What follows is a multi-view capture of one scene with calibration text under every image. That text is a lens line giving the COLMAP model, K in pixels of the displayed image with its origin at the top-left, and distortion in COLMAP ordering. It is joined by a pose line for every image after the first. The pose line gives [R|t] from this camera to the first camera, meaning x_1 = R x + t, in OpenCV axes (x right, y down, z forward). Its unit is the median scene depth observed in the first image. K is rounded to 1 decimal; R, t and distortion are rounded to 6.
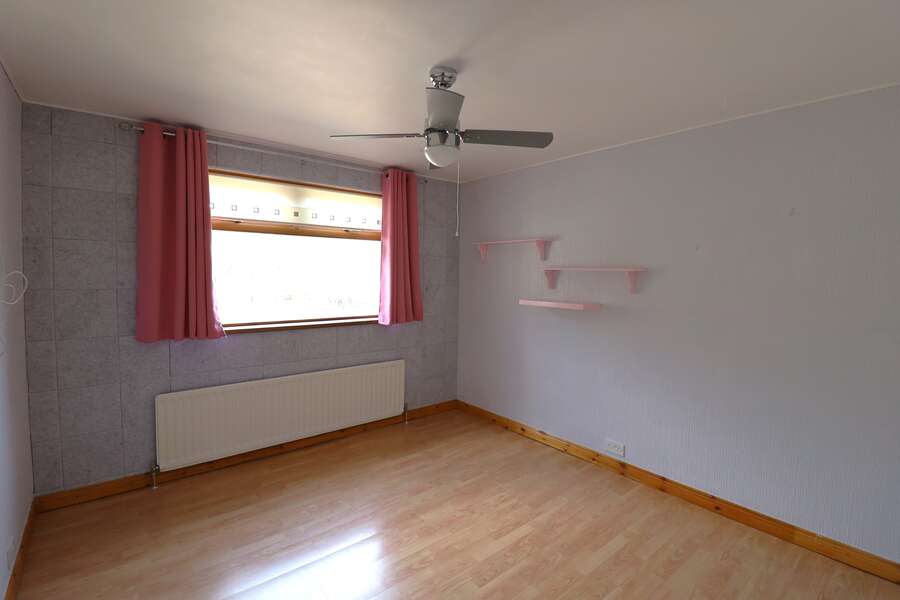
lens RADIAL K [[414.2, 0, 447.7], [0, 414.2, 289.7], [0, 0, 1]] dist [0.001956, -0.013760]
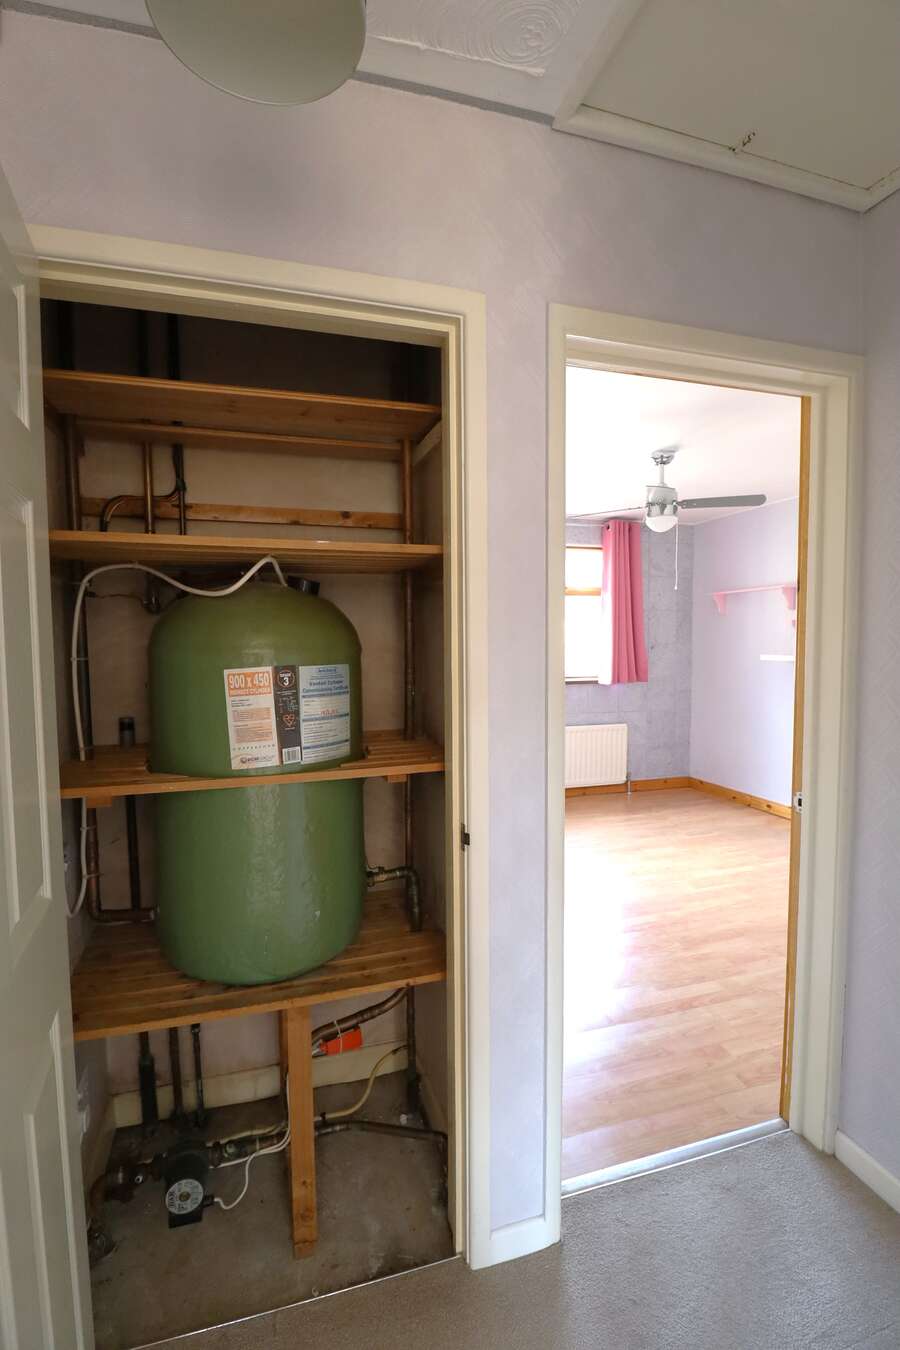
lens RADIAL K [[621.3, 0, 439.6], [0, 621.3, 676.3], [0, 0, 1]] dist [0.001956, -0.013760]
pose [[0.924781, 0.000078, -0.380500, 0.038849], [0.003778, 0.999949, 0.009386, 0.050927], [0.380481, -0.010117, 0.924733, -0.463368]]
